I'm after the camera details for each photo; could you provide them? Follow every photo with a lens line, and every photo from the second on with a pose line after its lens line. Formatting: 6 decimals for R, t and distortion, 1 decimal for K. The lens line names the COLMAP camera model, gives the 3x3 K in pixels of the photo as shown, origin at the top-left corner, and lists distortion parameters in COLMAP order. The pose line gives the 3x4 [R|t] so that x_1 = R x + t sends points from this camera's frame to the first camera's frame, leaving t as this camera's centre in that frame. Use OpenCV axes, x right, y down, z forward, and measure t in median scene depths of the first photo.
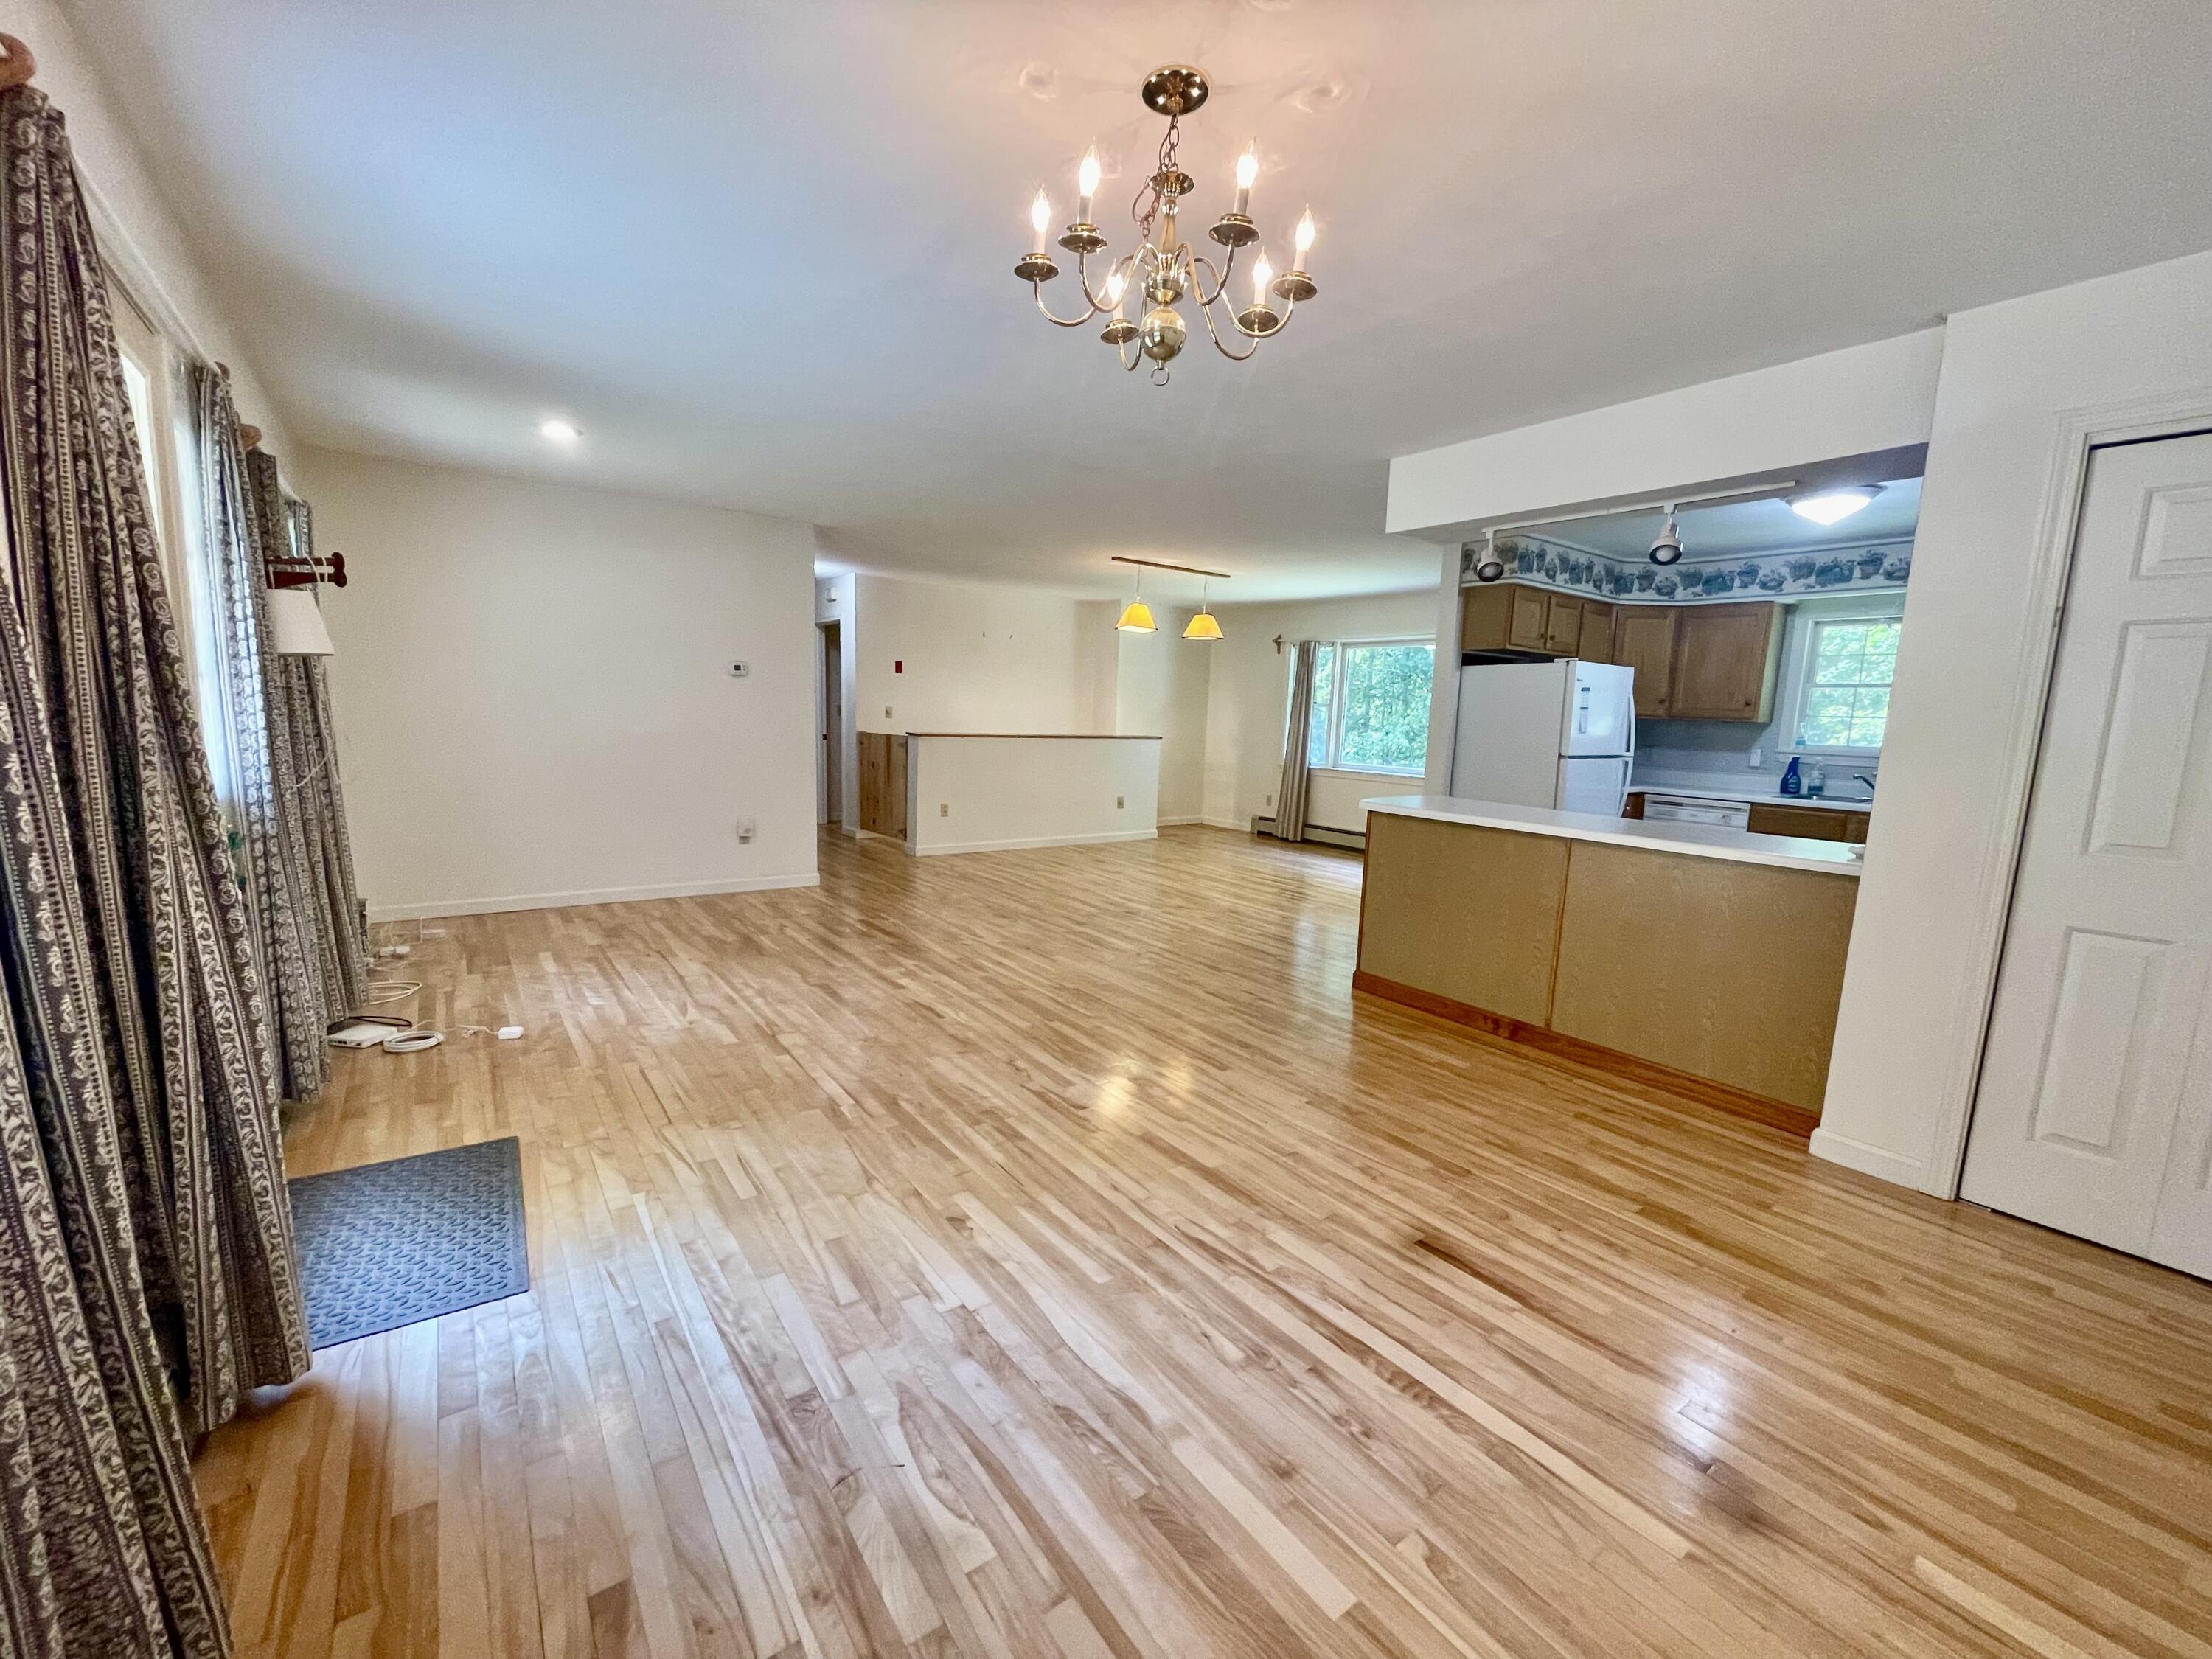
lens RADIAL K [[894.3, 0, 1101.3], [0, 894.3, 838.2], [0, 0, 1]] dist [-0.000228, -0.000737]
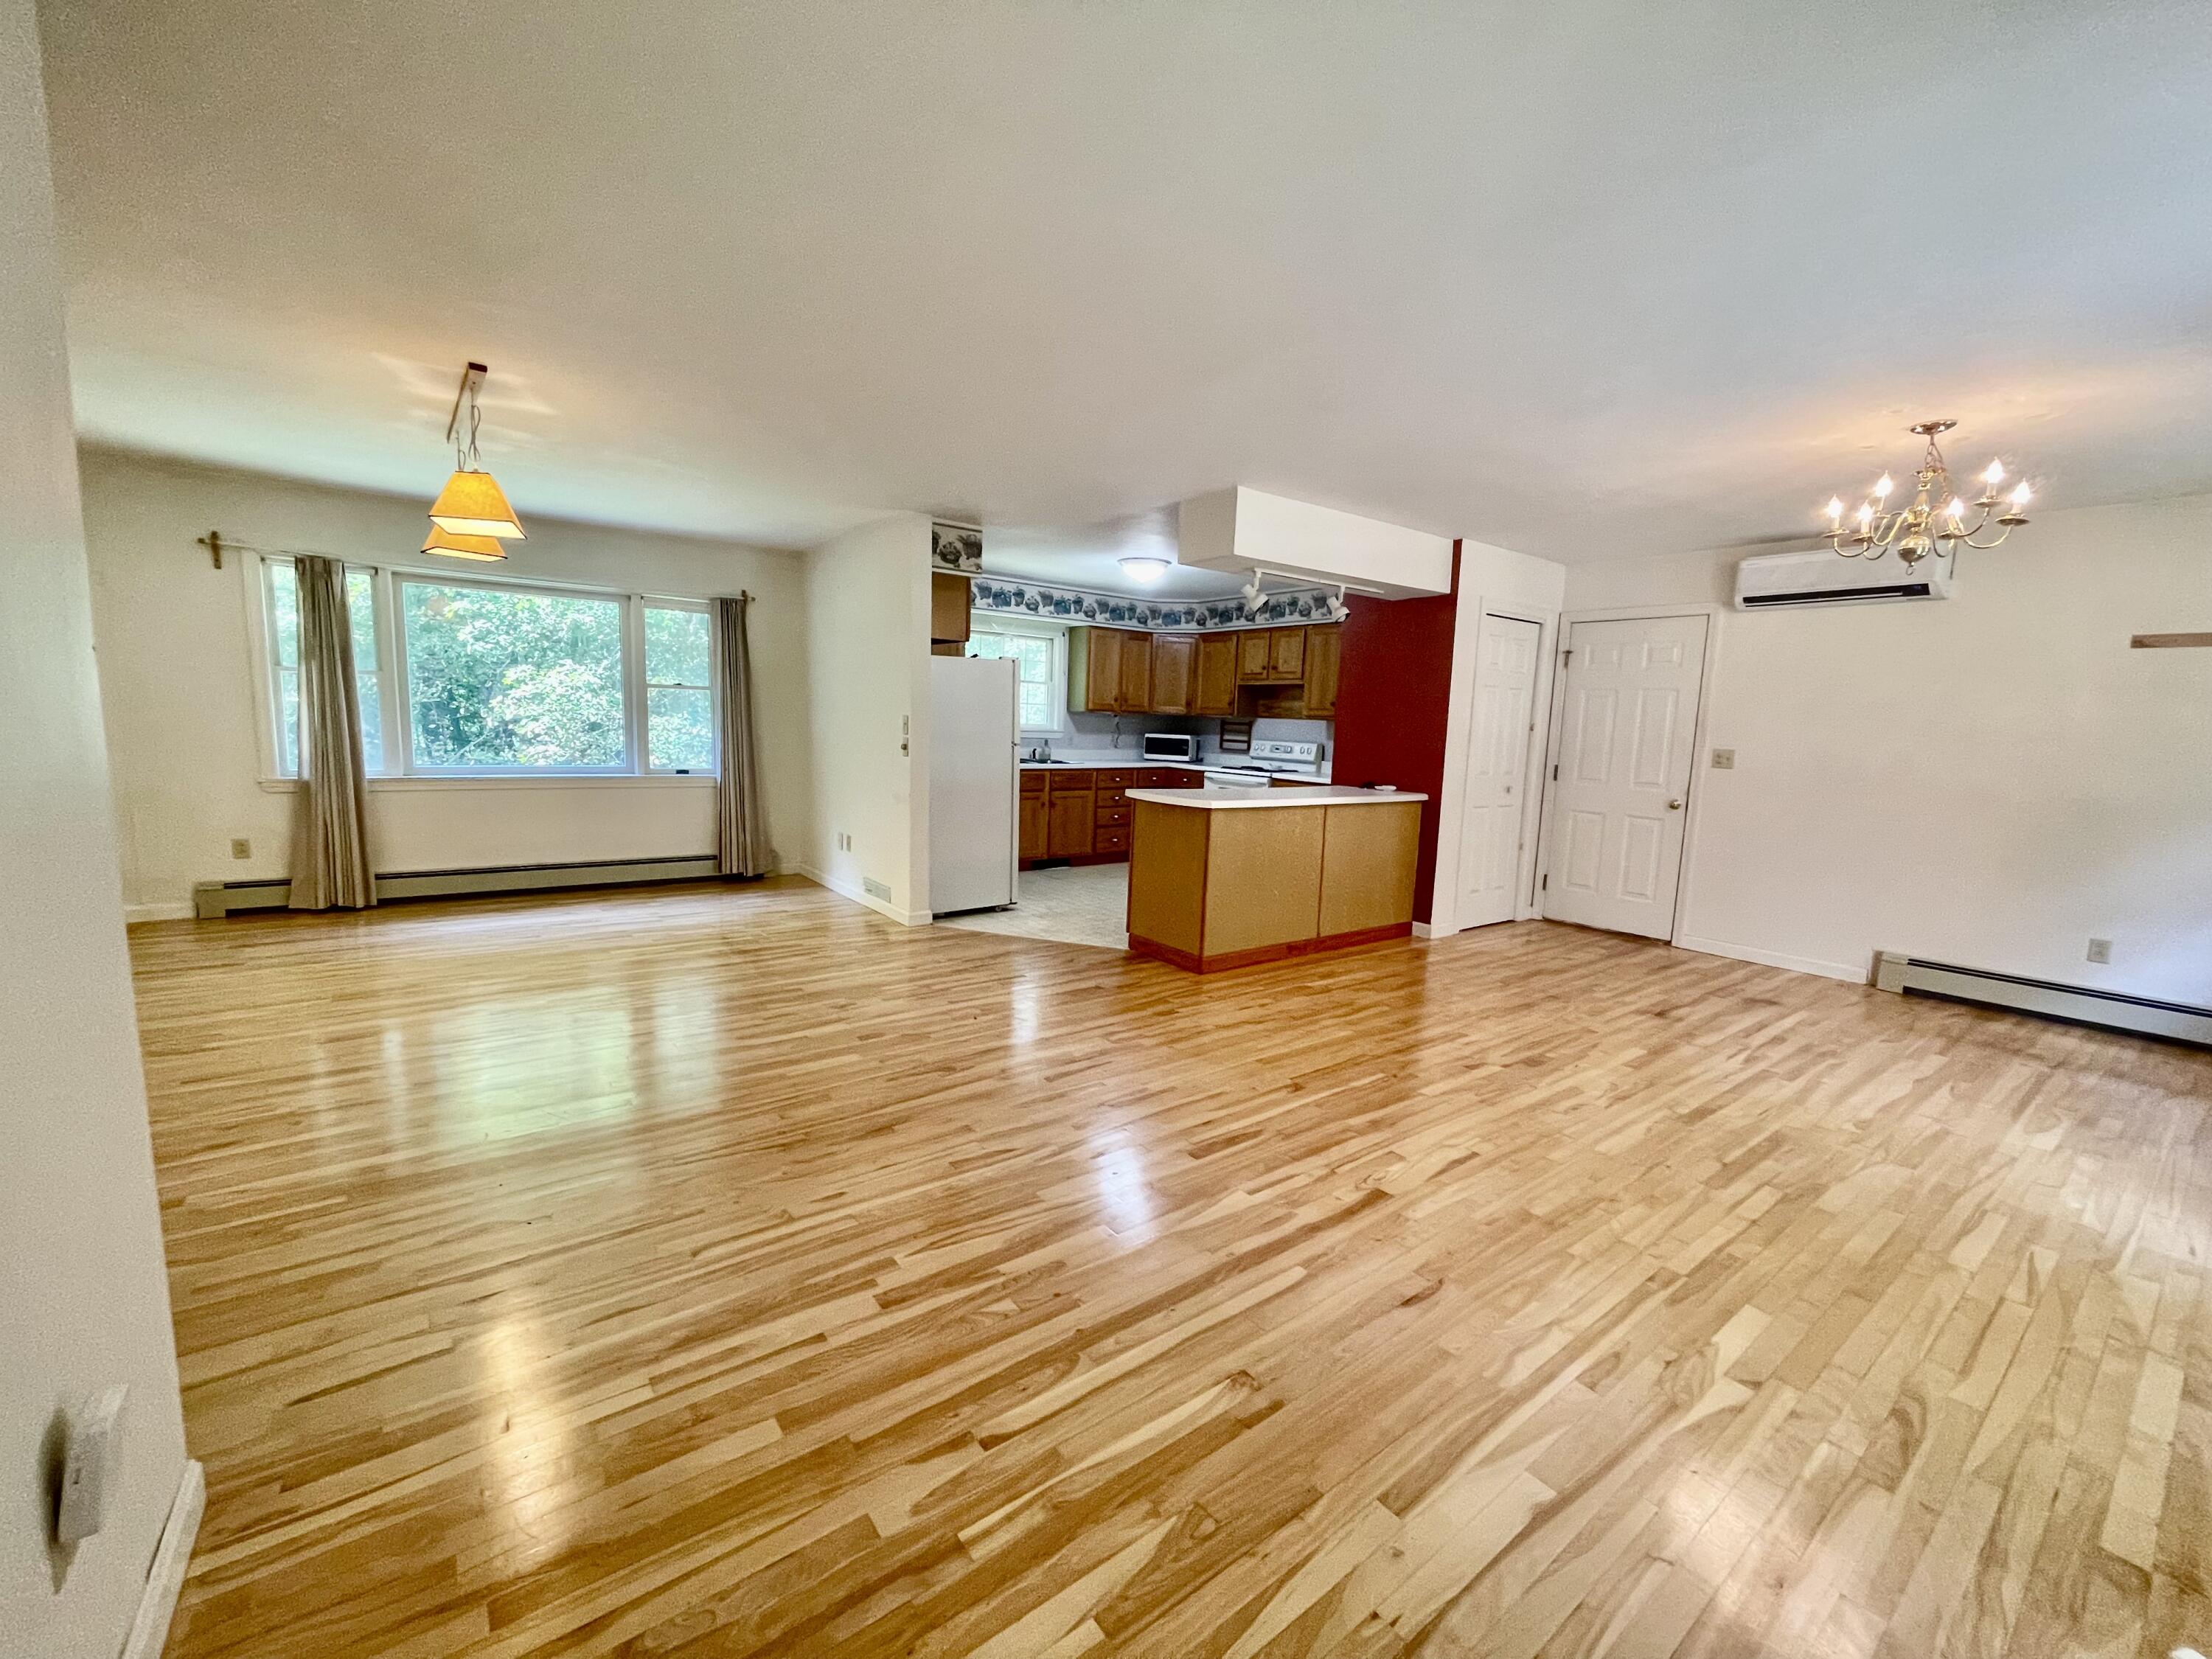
lens RADIAL K [[894.3, 0, 1098.3], [0, 894.3, 835.8], [0, 0, 1]] dist [-0.000228, -0.000737]
pose [[-0.005580, -0.164311, 0.986393, -0.868382], [0.105618, 0.980794, 0.163976, -0.215430], [-0.994391, 0.105096, 0.011881, 1.273975]]
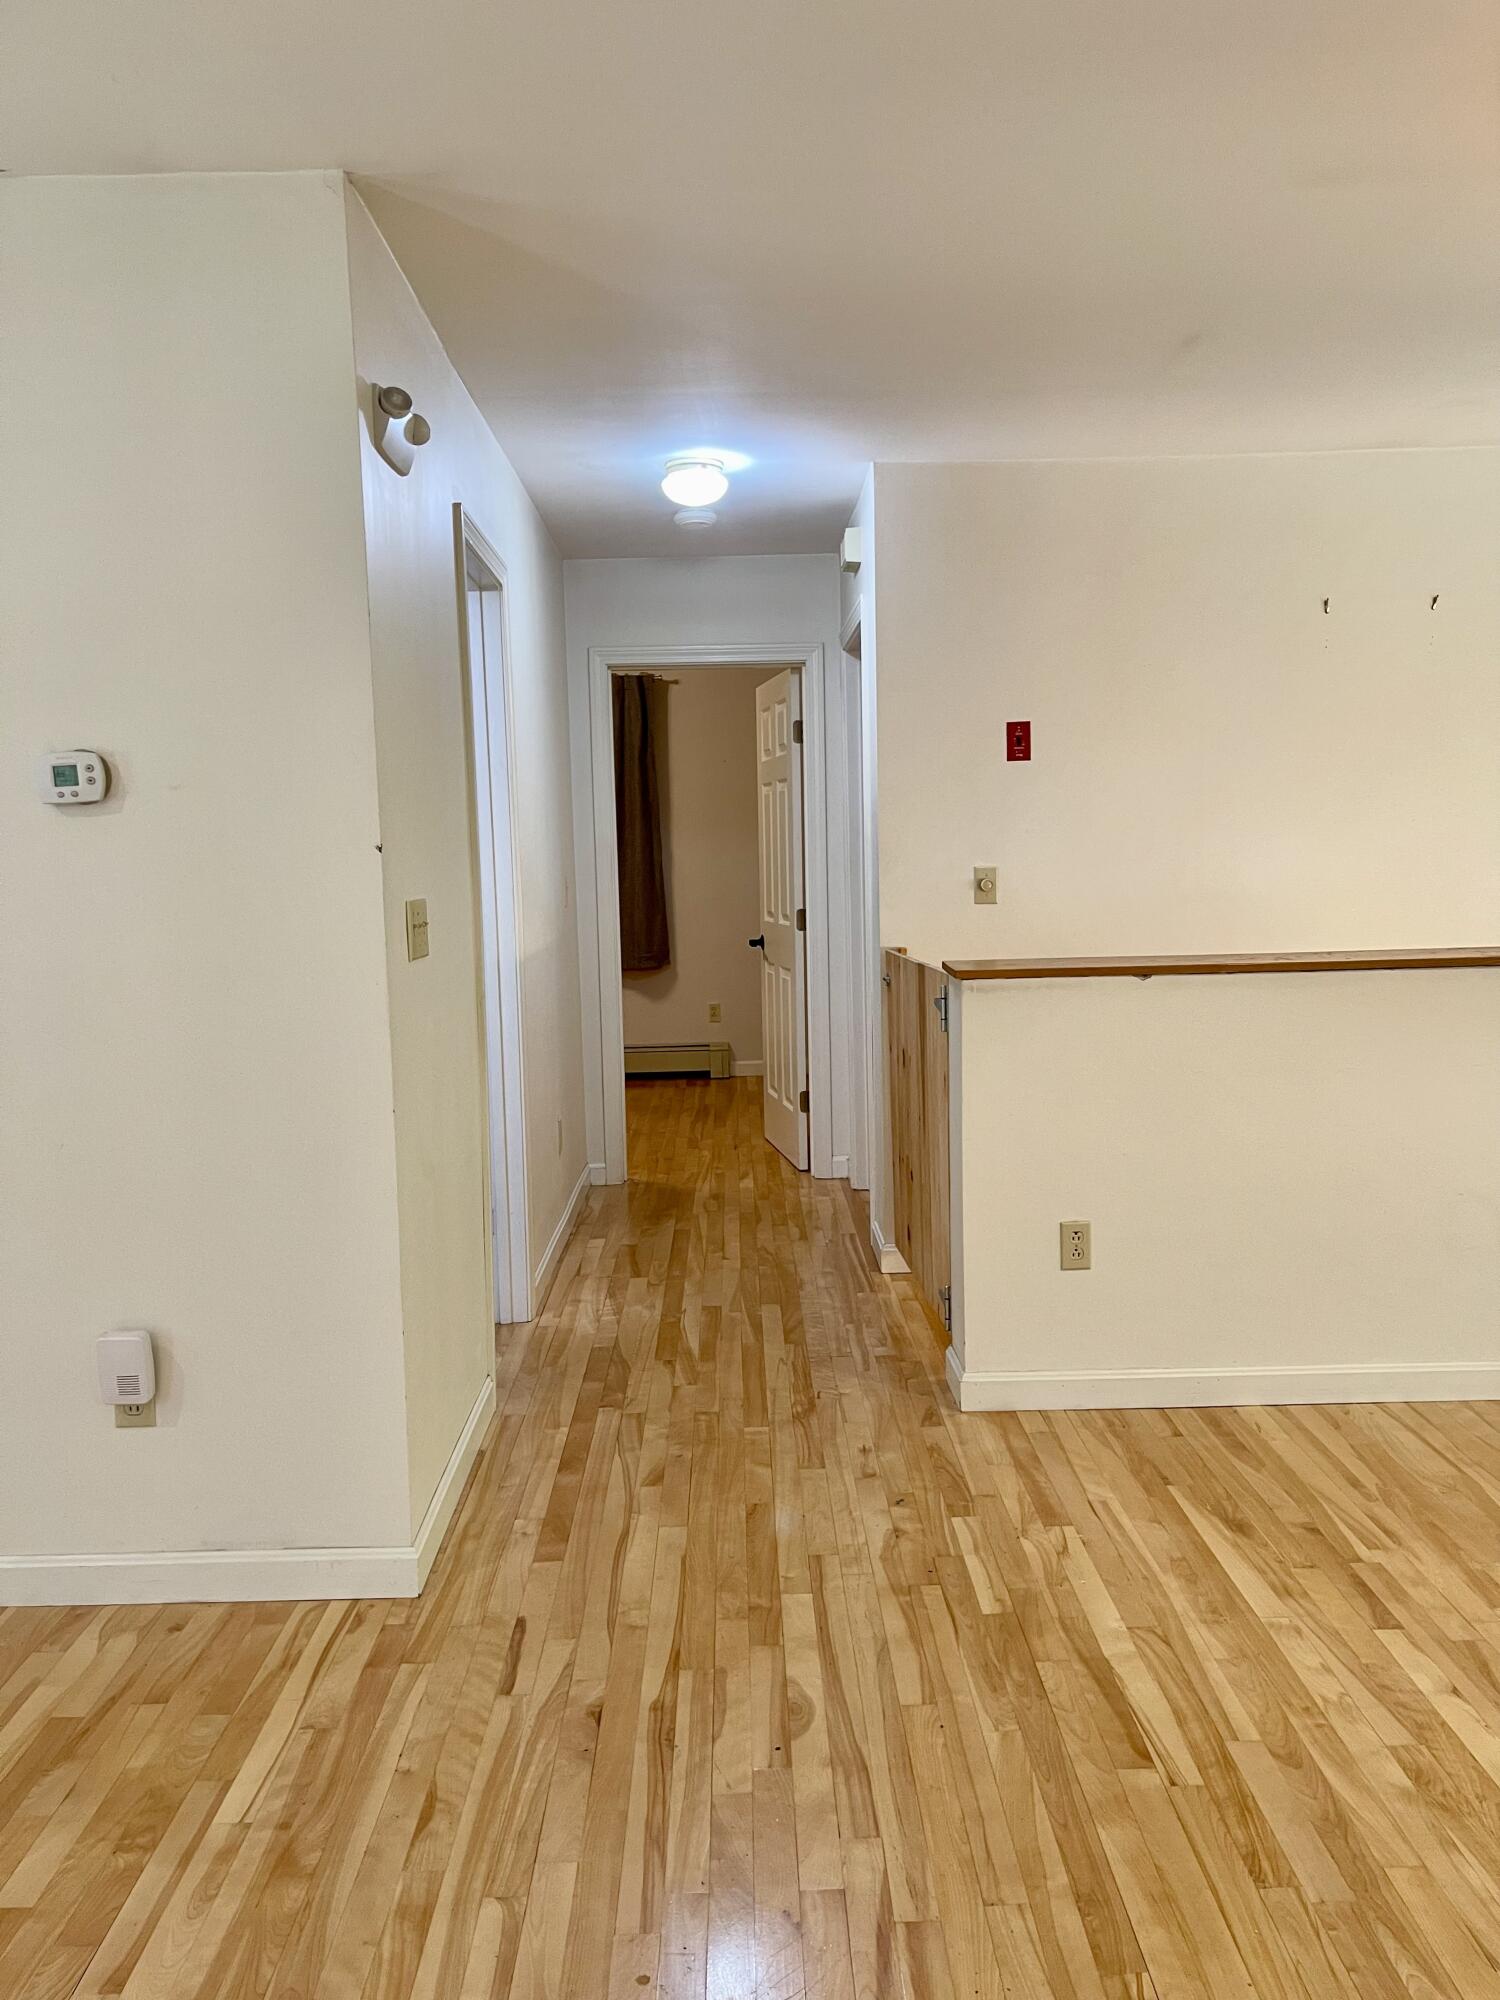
lens RADIAL K [[1509.3, 0, 751.1], [0, 1509.3, 997.4], [0, 0, 1]] dist [0.063499, -0.072584]
pose [[0.808715, 0.003857, -0.588188, 0.029574], [-0.031293, 0.998844, -0.036476, -0.179294], [0.587367, 0.047905, 0.807901, 1.176309]]
